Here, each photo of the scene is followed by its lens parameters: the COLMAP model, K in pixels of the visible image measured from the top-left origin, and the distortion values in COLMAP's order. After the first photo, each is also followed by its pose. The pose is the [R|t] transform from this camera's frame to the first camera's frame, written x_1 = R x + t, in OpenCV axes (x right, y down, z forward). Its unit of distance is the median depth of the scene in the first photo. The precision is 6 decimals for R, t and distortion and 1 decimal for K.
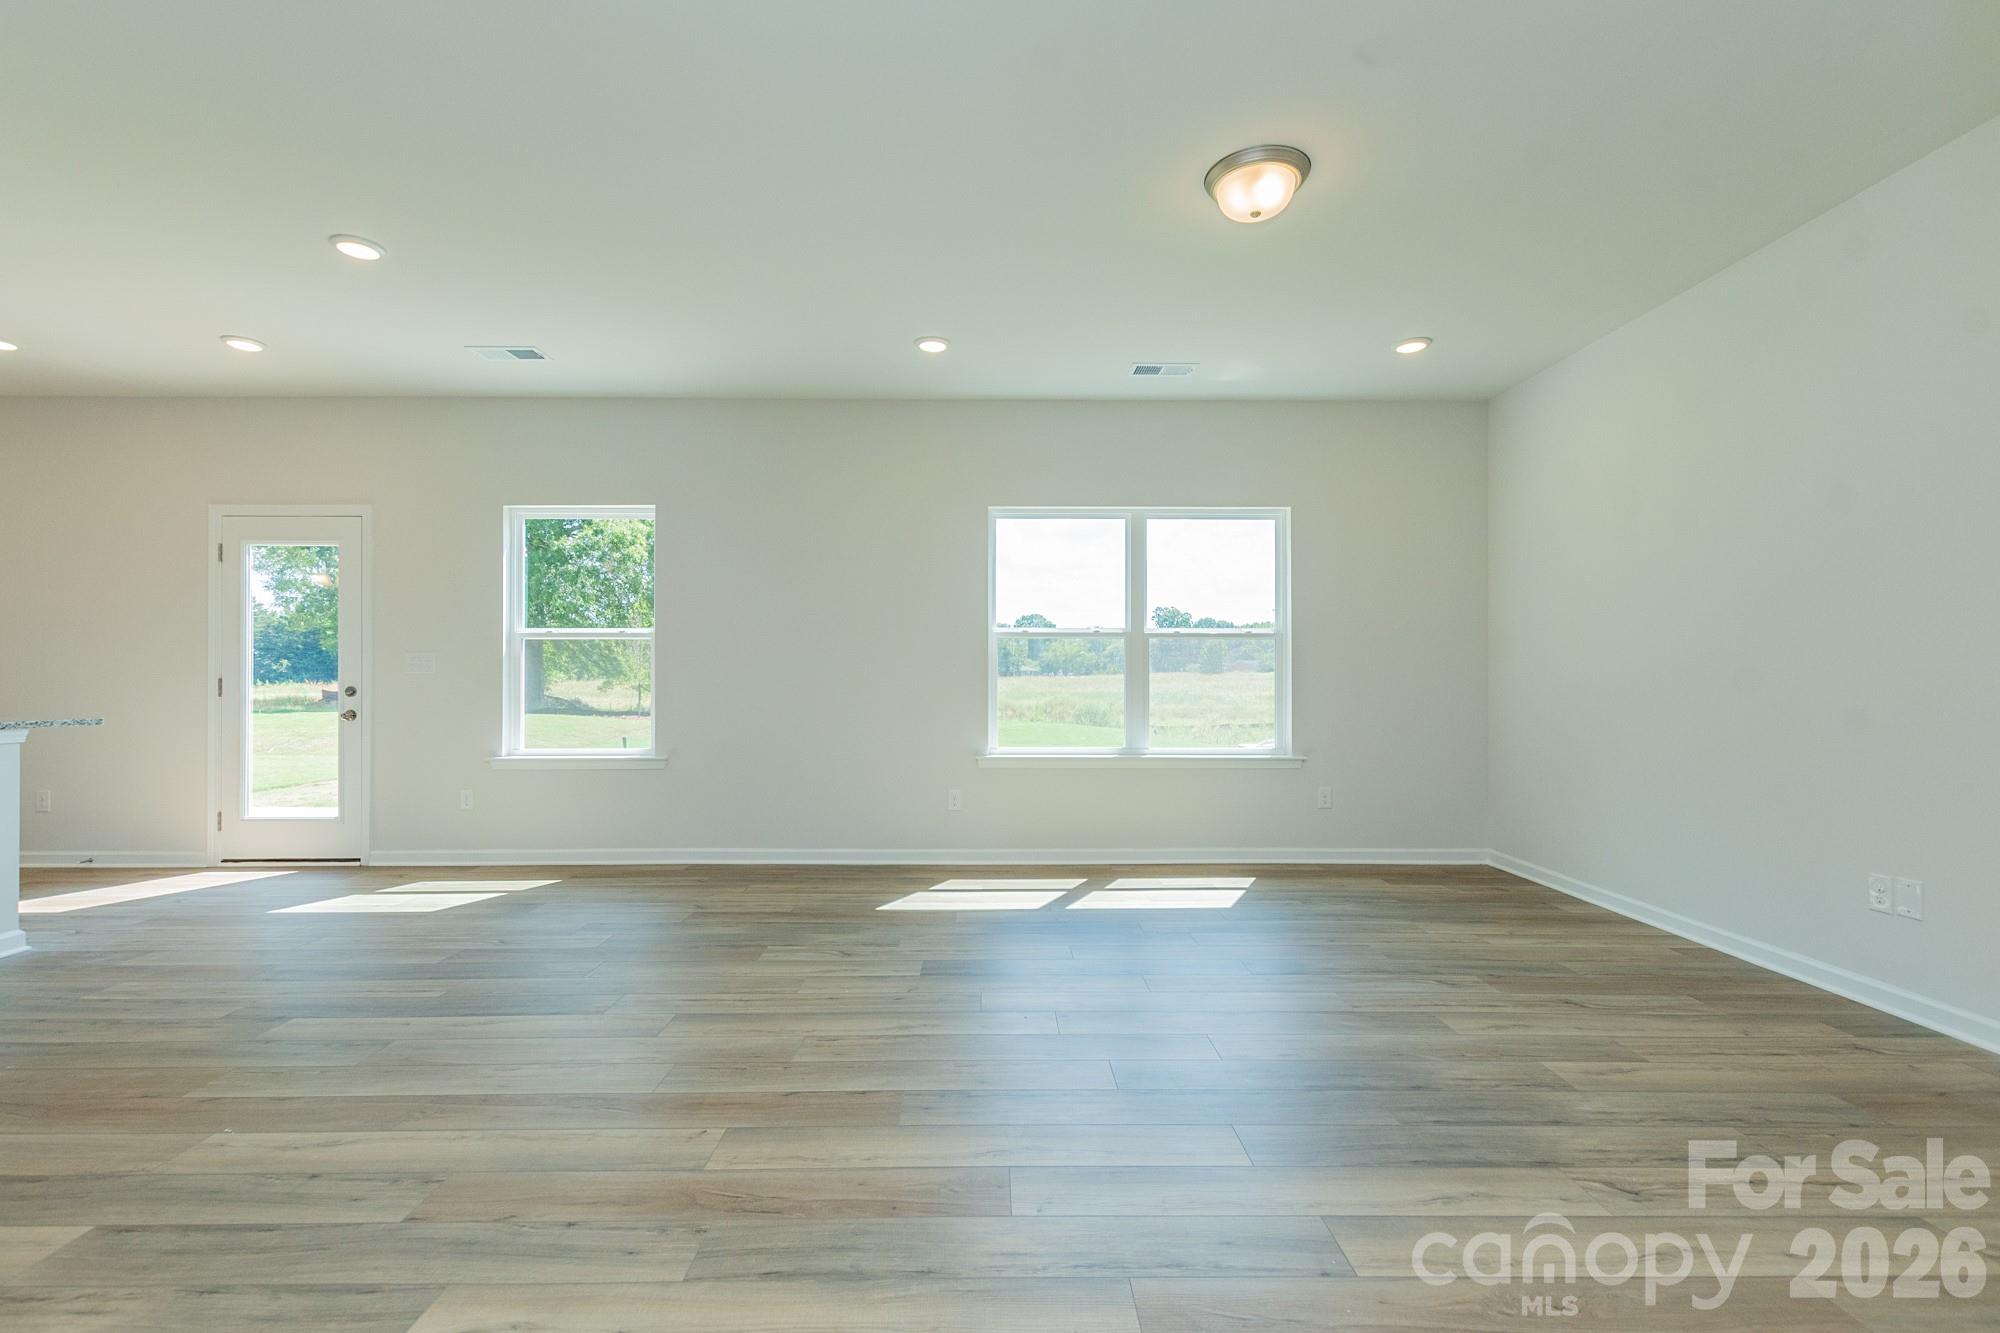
lens RADIAL K [[878.0, 0, 995.8], [0, 878.0, 672.5], [0, 0, 1]] dist [0.015840, -0.008998]
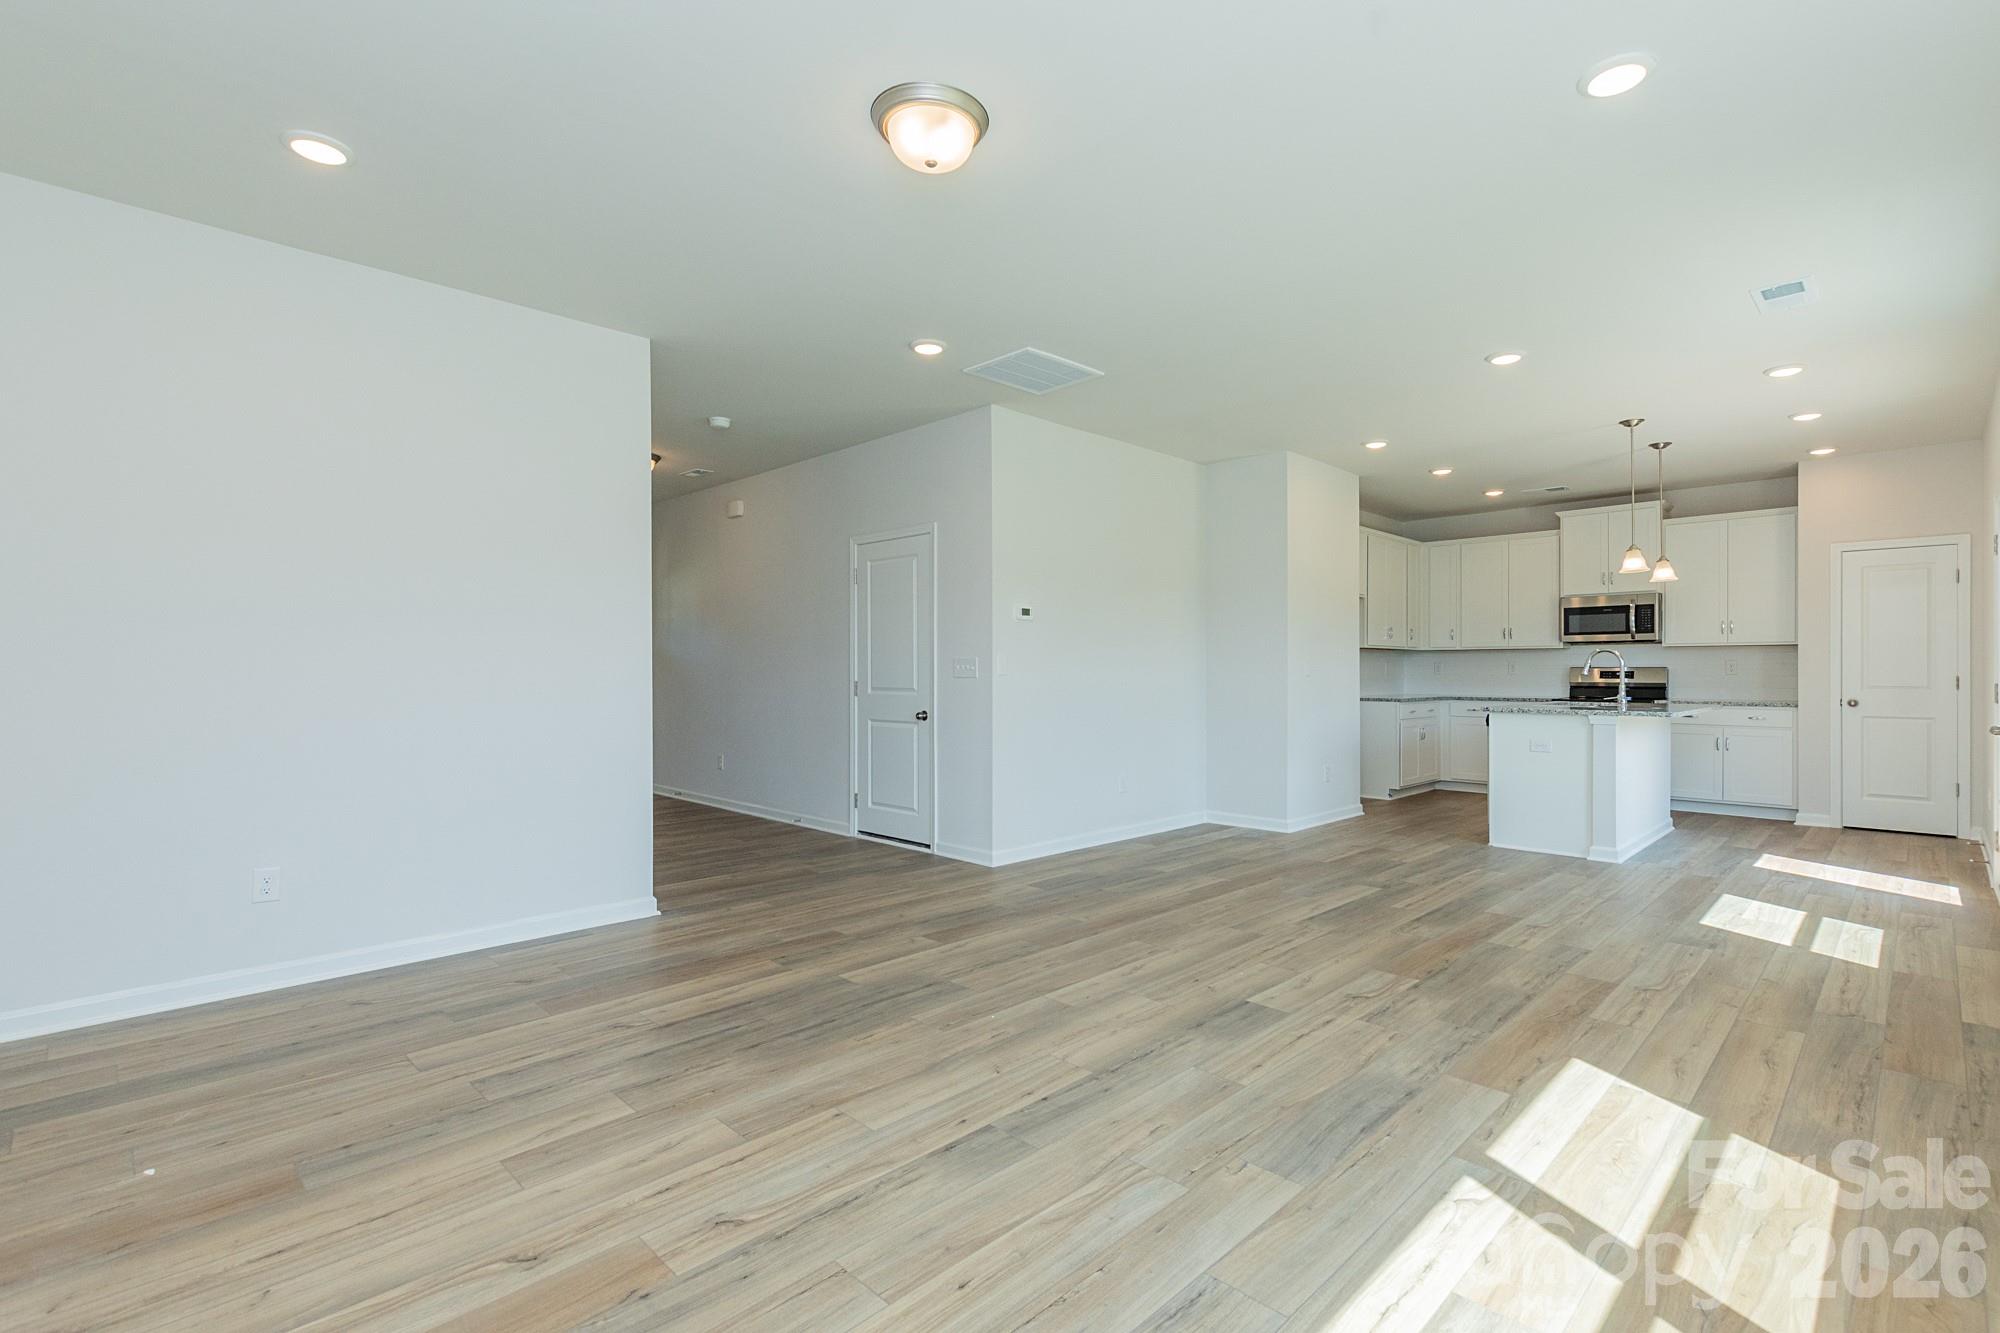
lens RADIAL K [[914.1, 0, 1037.1], [0, 914.1, 669.8], [0, 0, 1]] dist [0.002713, 0.000293]
pose [[-0.701083, -0.000909, -0.713079, 0.496426], [0.005436, 0.999963, -0.006619, -0.006909], [0.713059, -0.008517, -0.701052, 0.976046]]
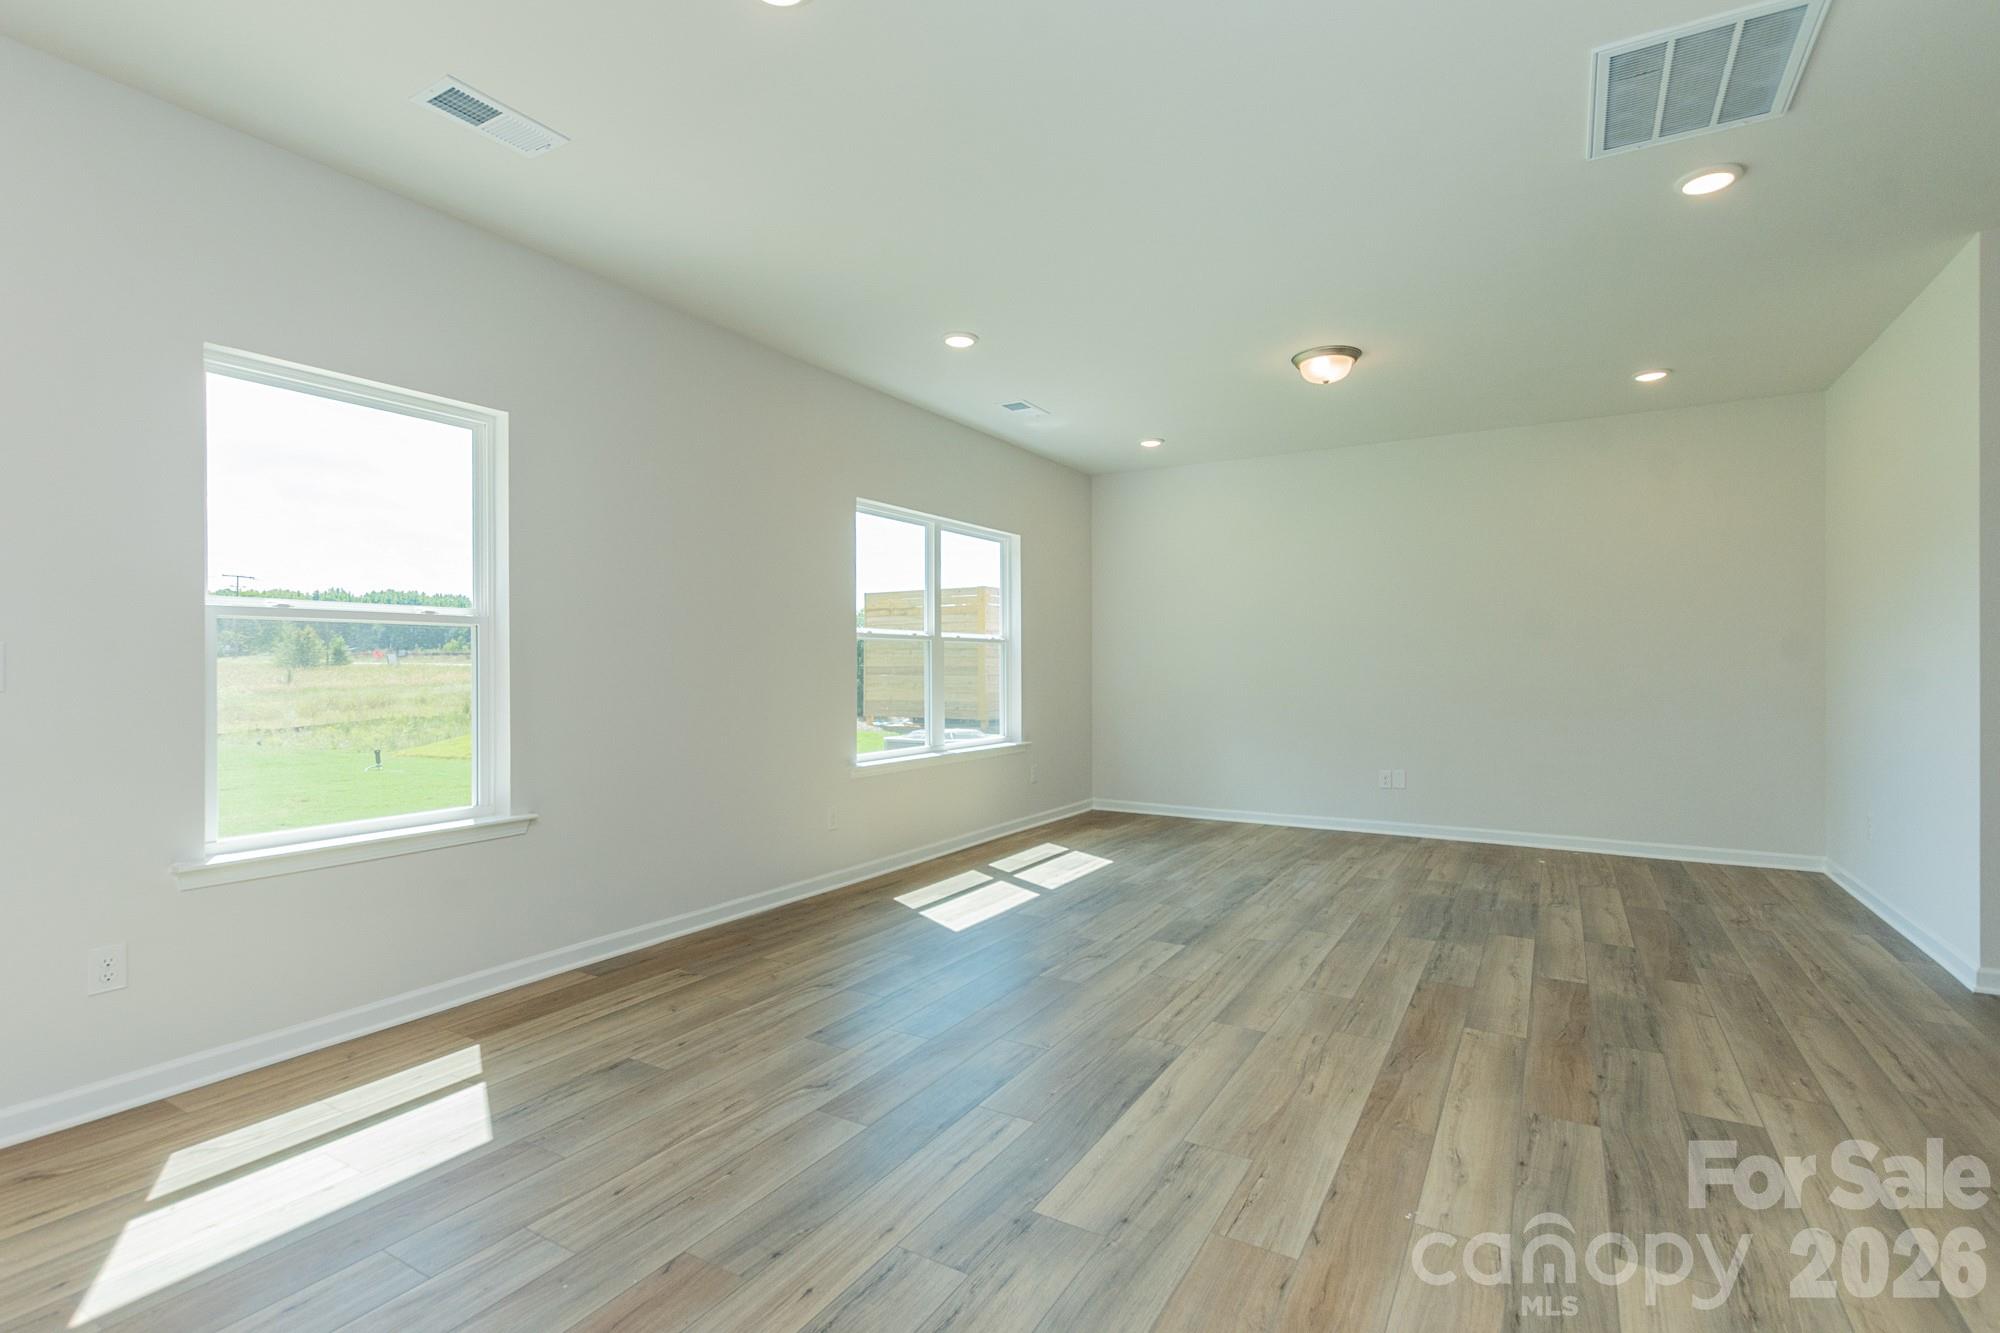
lens RADIAL K [[934.6, 0, 1005.9], [0, 934.6, 665.2], [0, 0, 1]] dist [0.000829, 0.000094]
pose [[0.516062, -0.001655, 0.856550, -0.793598], [-0.004330, 0.999980, 0.004541, -0.016707], [-0.856540, -0.006052, 0.516045, 0.363884]]
